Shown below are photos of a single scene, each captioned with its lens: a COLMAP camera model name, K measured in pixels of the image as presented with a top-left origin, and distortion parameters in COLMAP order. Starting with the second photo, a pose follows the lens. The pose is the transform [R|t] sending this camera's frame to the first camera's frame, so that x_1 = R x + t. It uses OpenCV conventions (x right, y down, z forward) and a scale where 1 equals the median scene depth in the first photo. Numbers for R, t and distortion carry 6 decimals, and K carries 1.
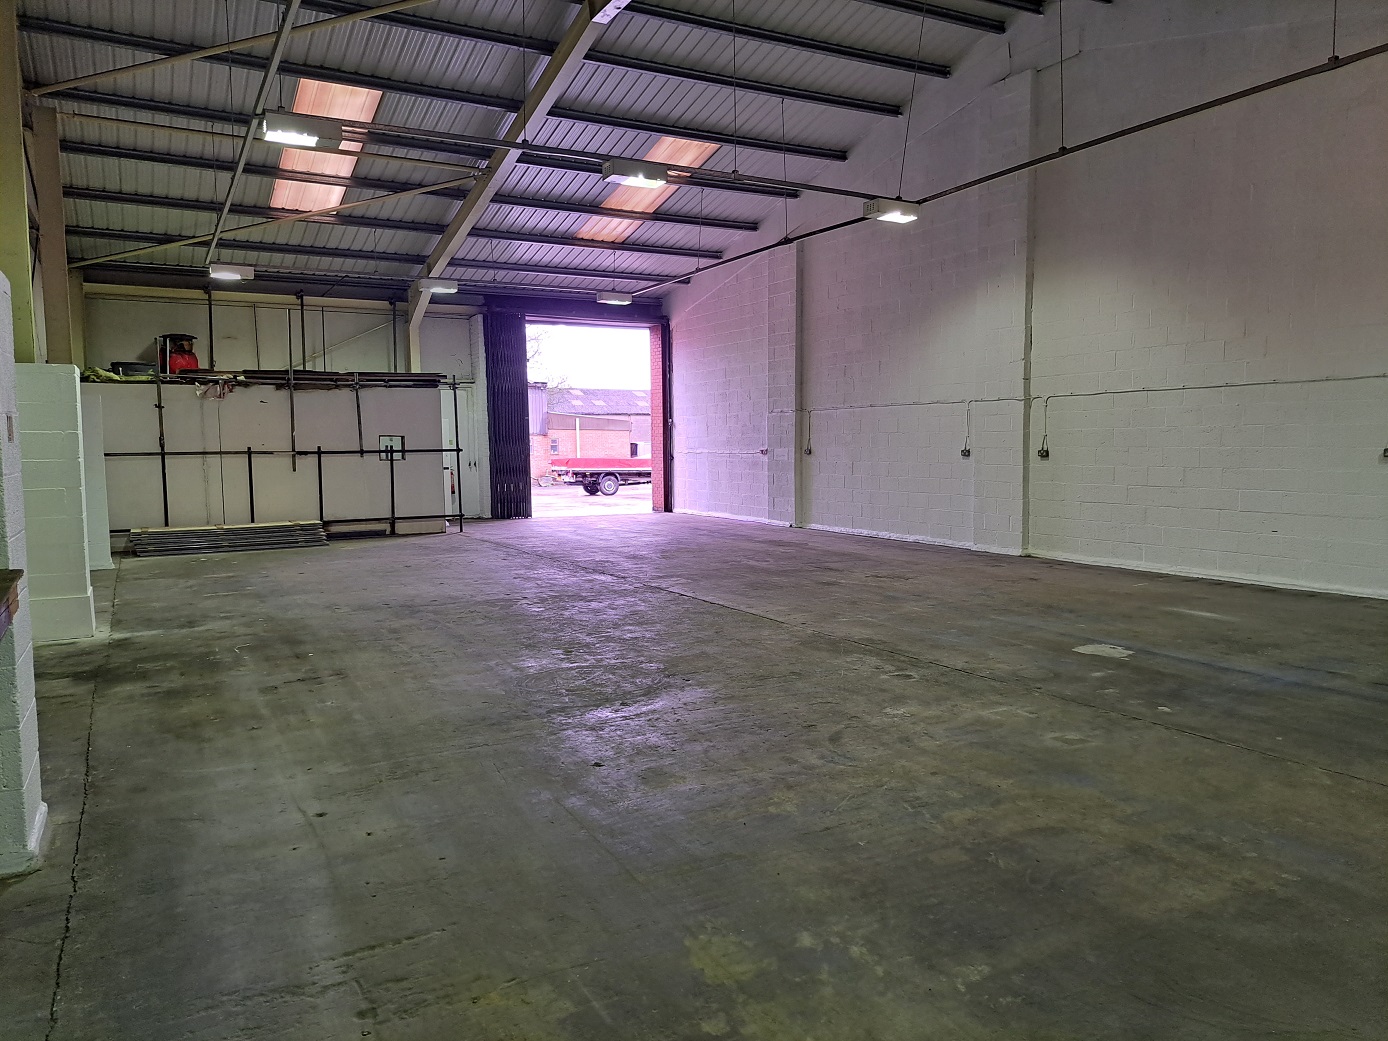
lens RADIAL K [[1005.5, 0, 746.2], [0, 1005.5, 520.6], [0, 0, 1]] dist [0.068617, -0.074713]
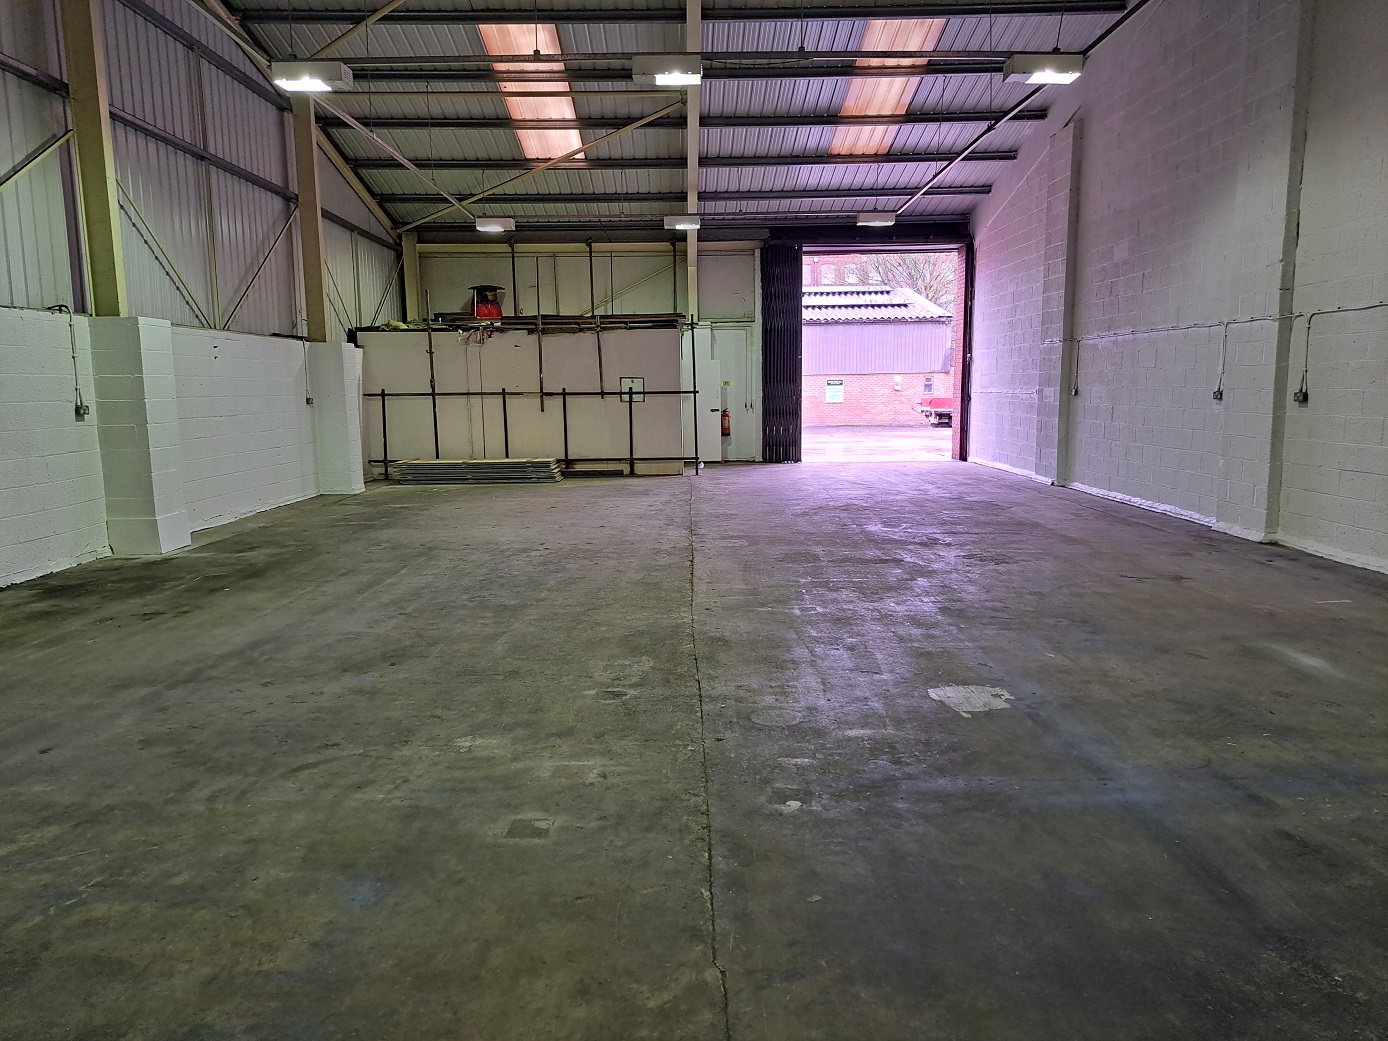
lens RADIAL K [[1014.7, 0, 711.8], [0, 1014.7, 523.9], [0, 0, 1]] dist [0.123585, -0.176198]
pose [[0.869995, 0.065389, -0.488706, 0.239080], [-0.034568, 0.996817, 0.071835, -0.013704], [0.491848, -0.045603, 0.869486, 0.148001]]
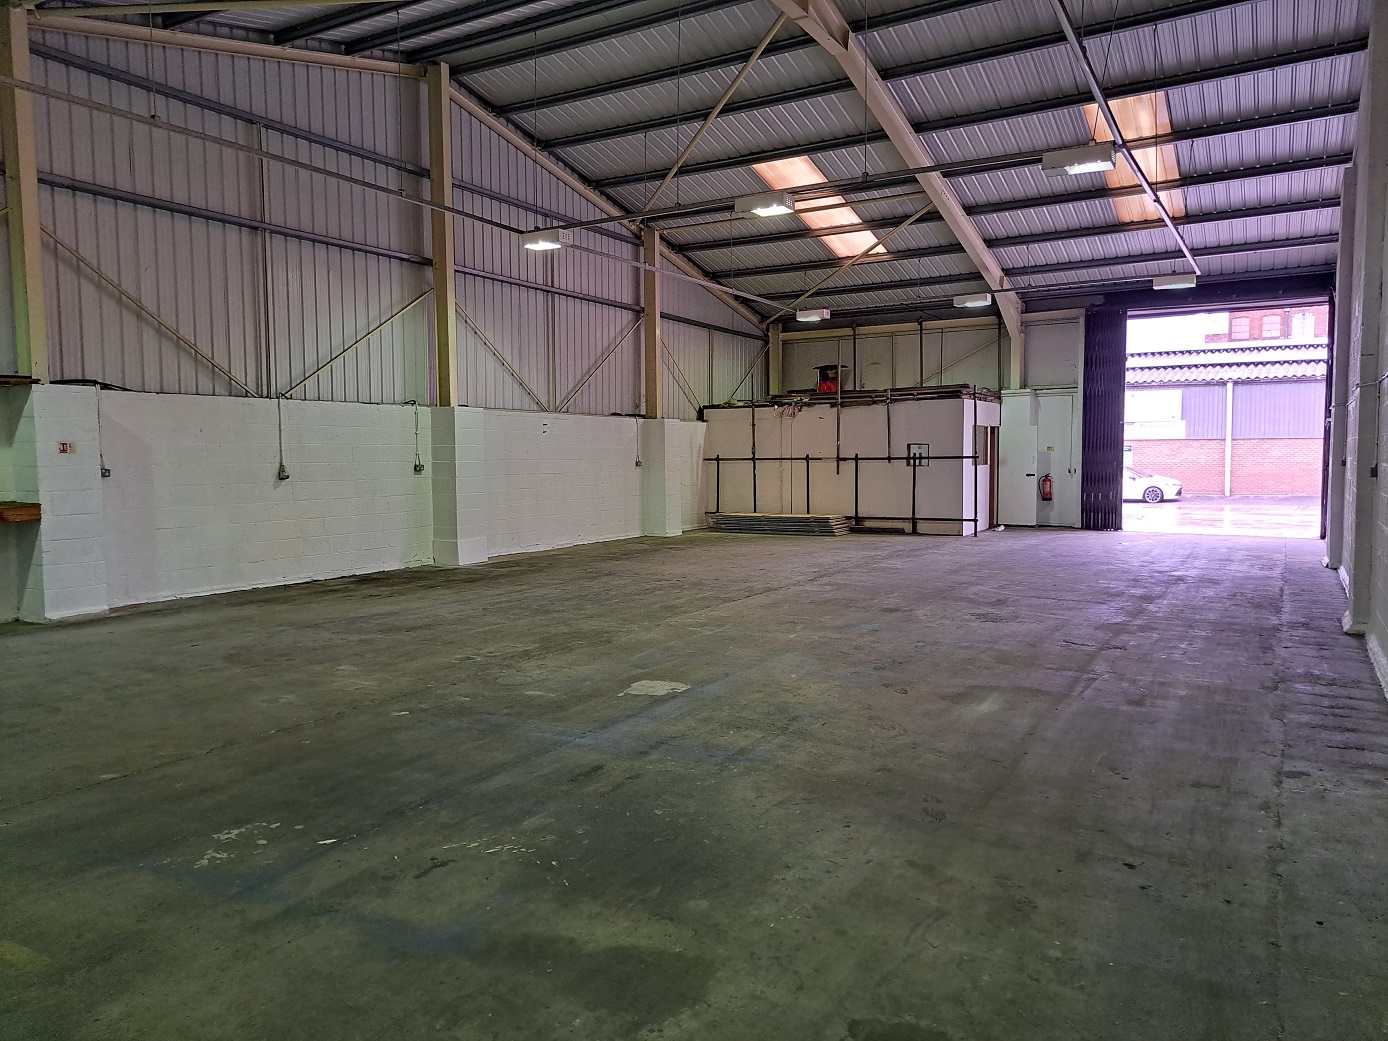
lens RADIAL K [[1014.7, 0, 711.8], [0, 1014.7, 523.9], [0, 0, 1]] dist [0.123585, -0.176198]
pose [[0.490632, 0.067087, -0.868780, 0.534743], [-0.065488, 0.997051, 0.040009, -0.027597], [0.868902, 0.037265, 0.493579, 0.266918]]
